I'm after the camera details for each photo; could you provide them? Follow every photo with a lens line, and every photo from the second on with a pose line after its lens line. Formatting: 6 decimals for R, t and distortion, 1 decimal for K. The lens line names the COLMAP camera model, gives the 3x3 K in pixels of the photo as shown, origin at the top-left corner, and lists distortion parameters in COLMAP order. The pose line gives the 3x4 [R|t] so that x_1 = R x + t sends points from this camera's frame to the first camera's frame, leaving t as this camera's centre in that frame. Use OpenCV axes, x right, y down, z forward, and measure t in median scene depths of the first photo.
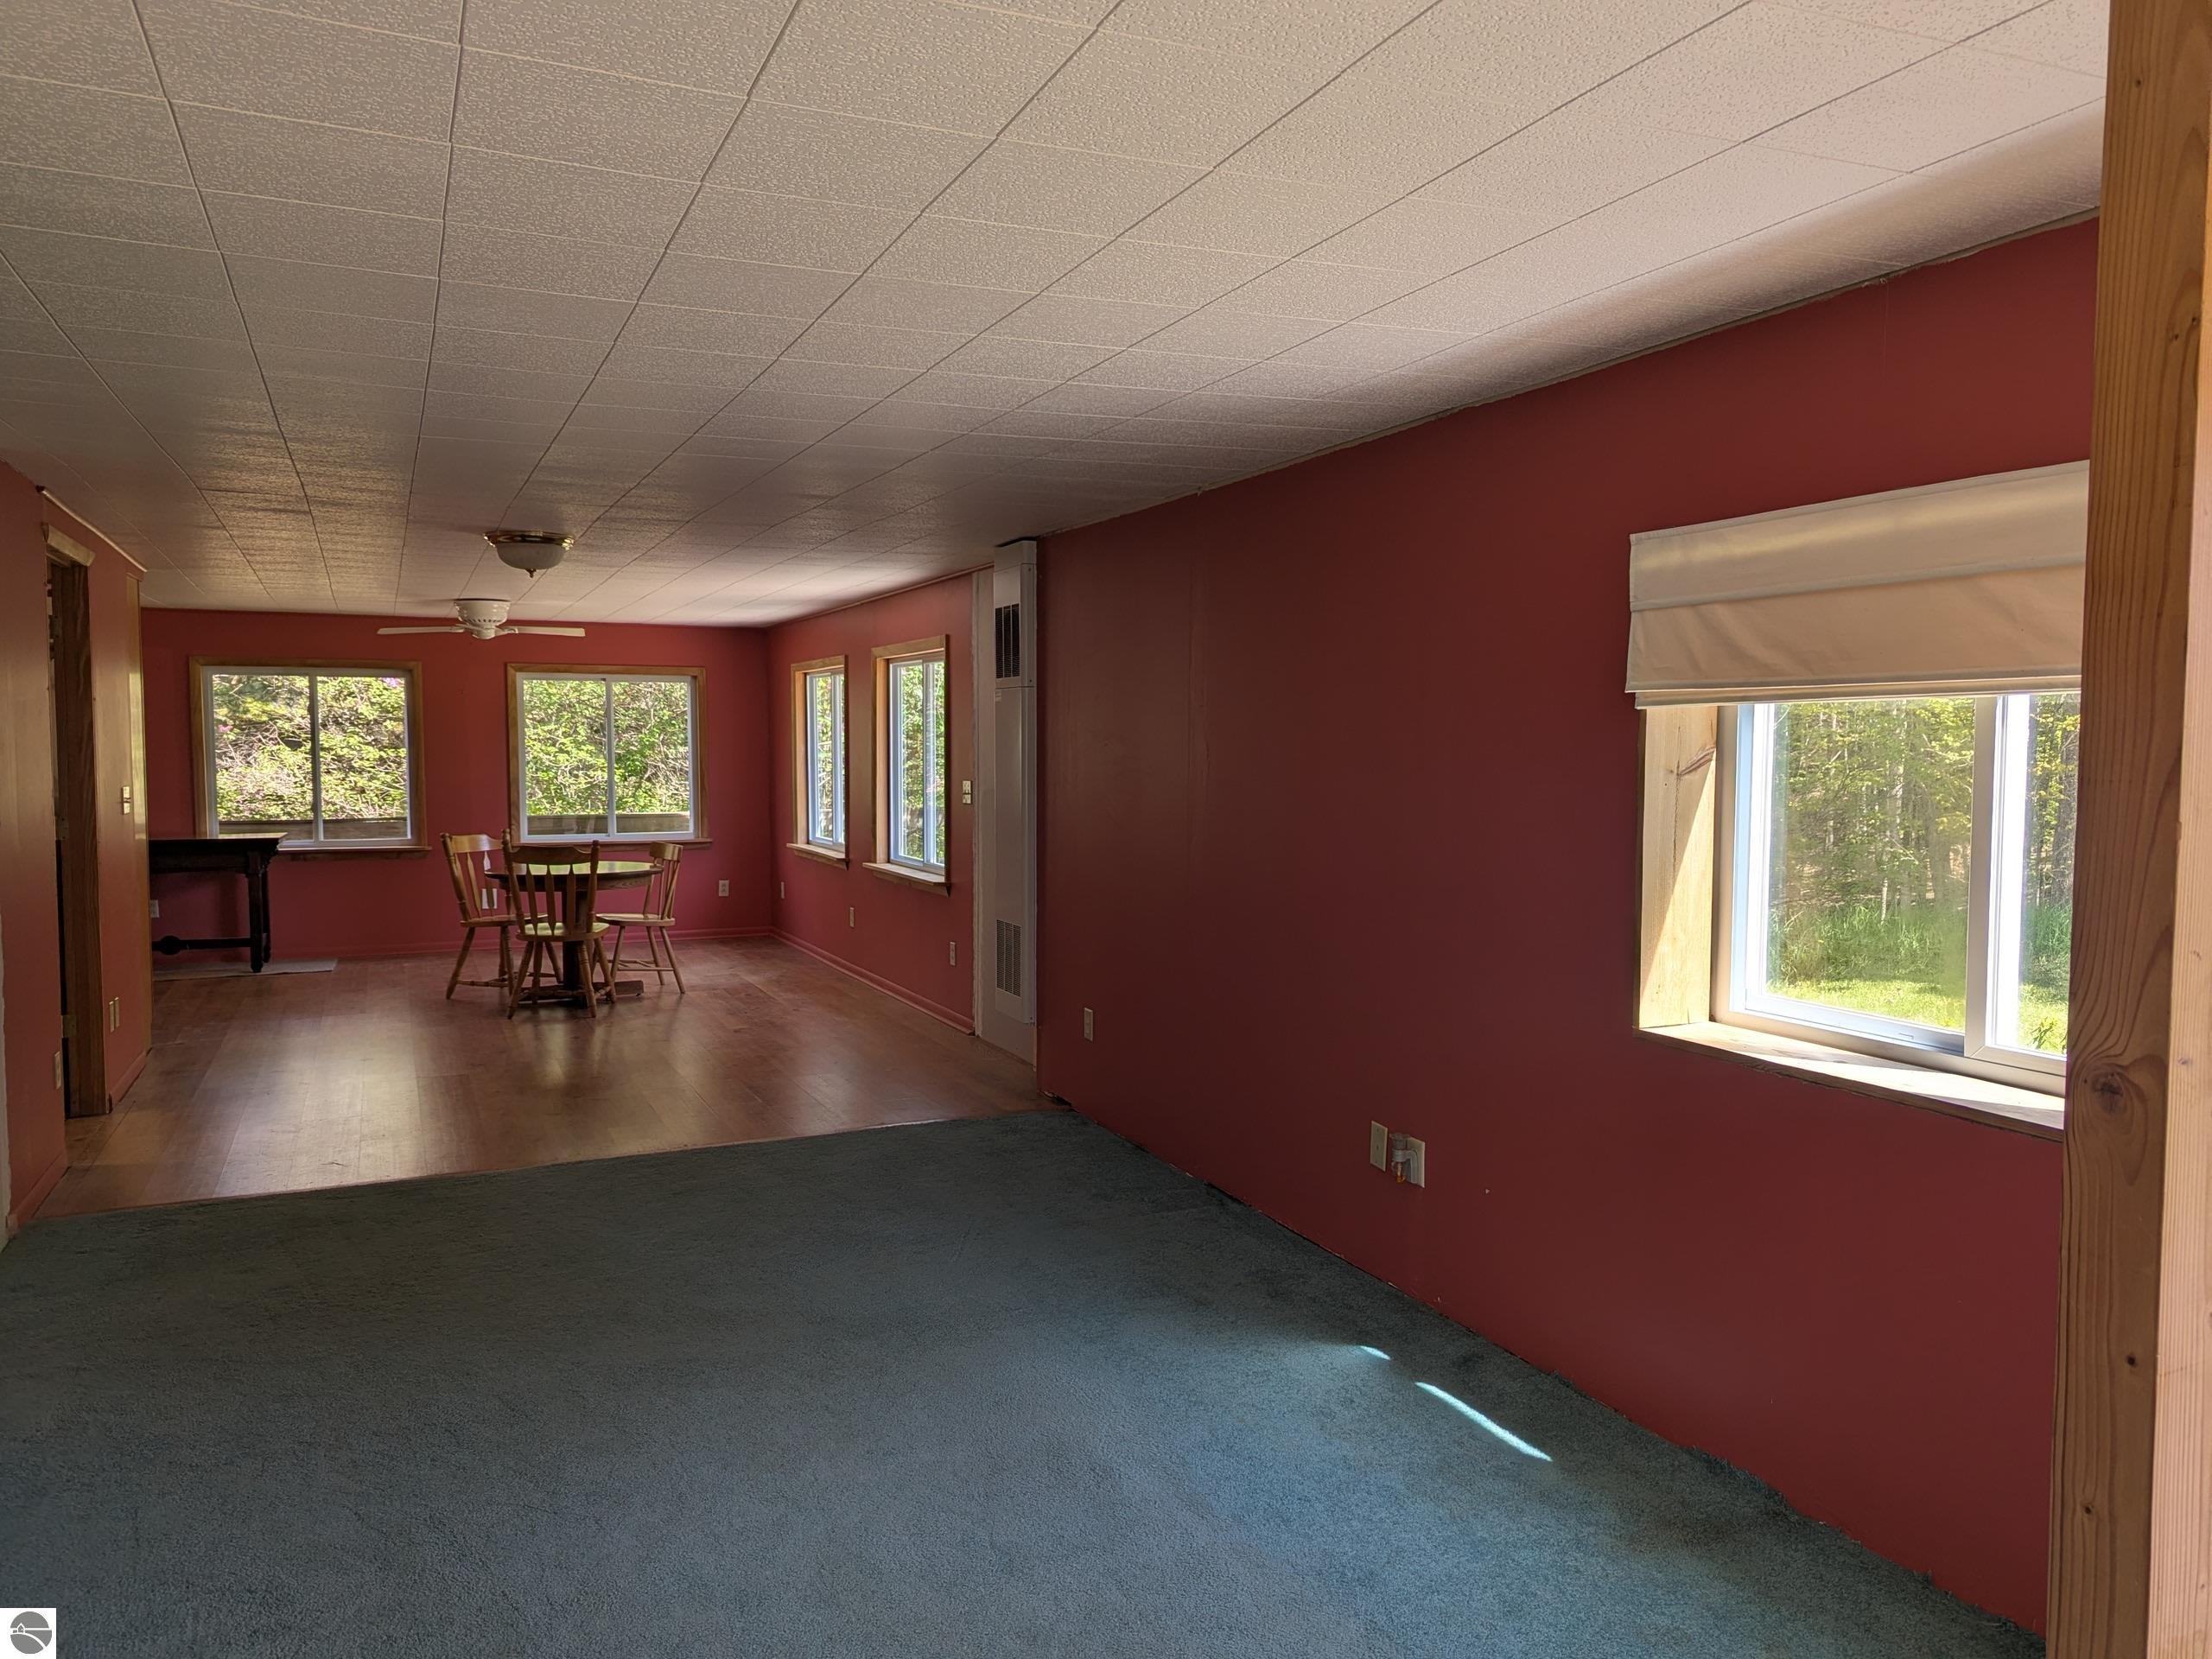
lens RADIAL K [[1561.7, 0, 1106.0], [0, 1561.7, 829.5], [0, 0, 1]] dist [-0.001183, -0.118710]
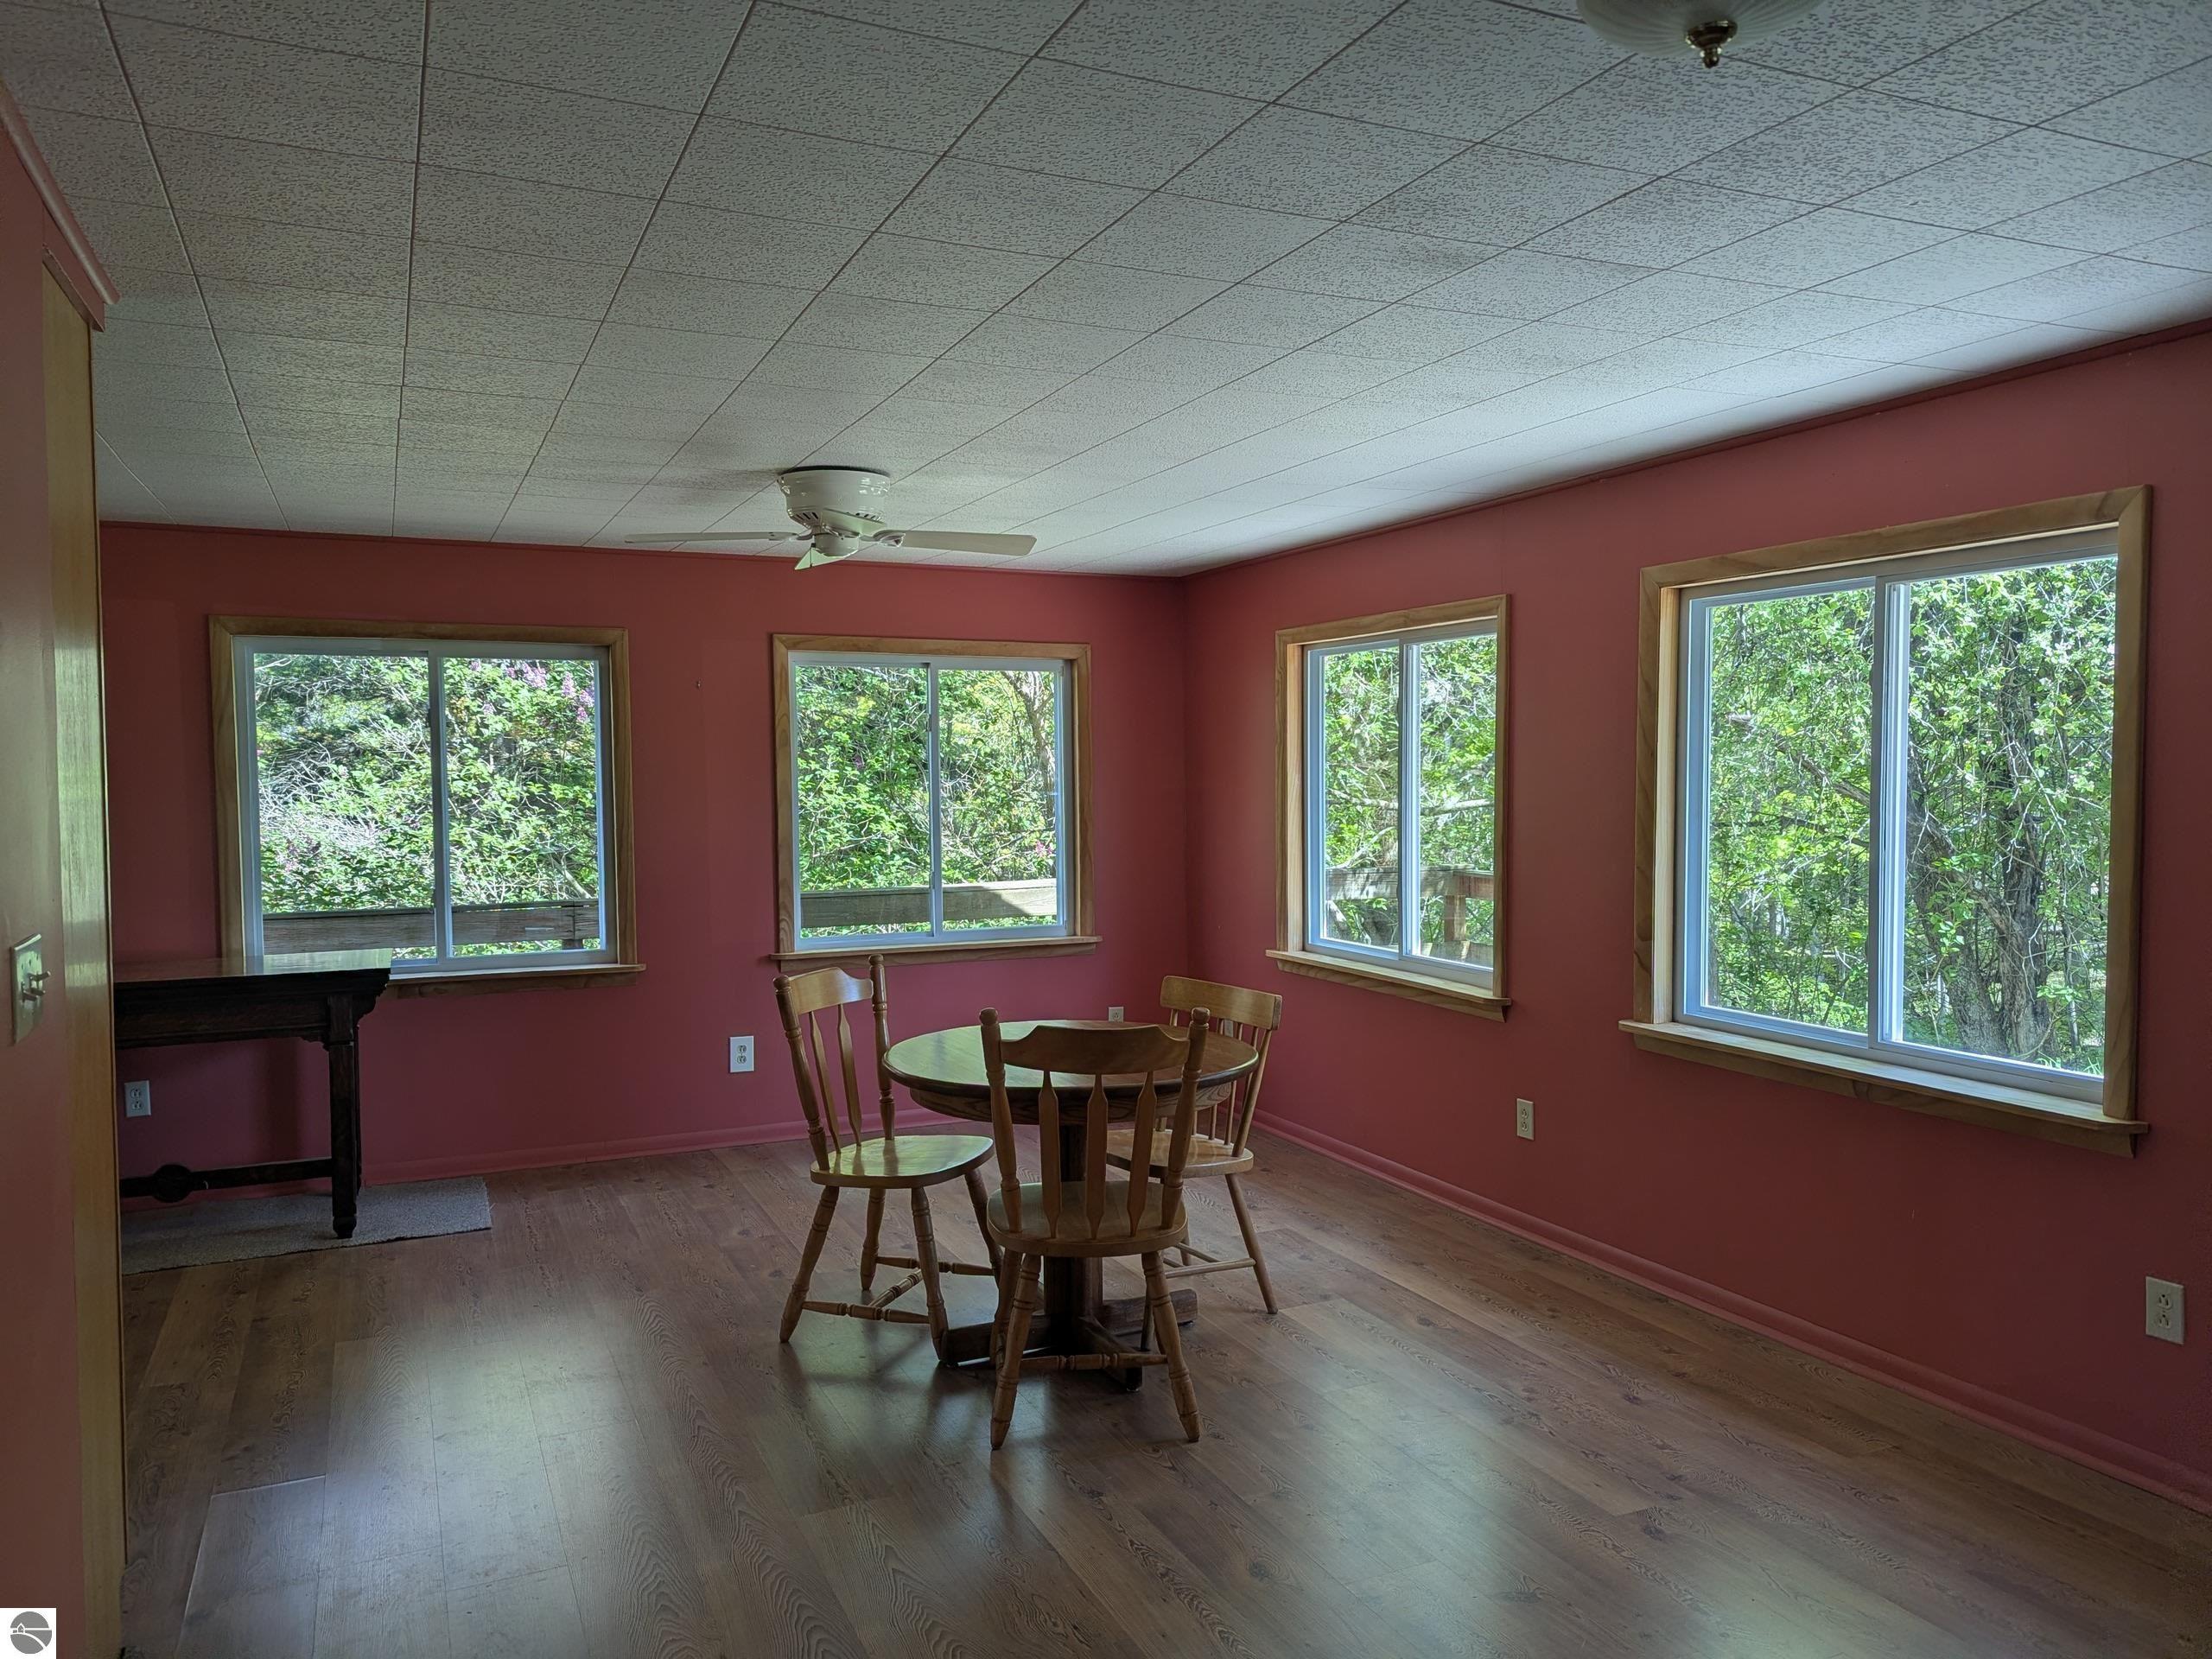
lens RADIAL K [[1516.8, 0, 1106.0], [0, 1516.8, 829.5], [0, 0, 1]] dist [-0.001224, -0.002328]
pose [[0.999861, -0.004331, -0.016081, -0.280828], [0.004169, 0.999941, -0.010062, -0.031740], [0.016123, 0.009994, 0.999820, 0.487651]]
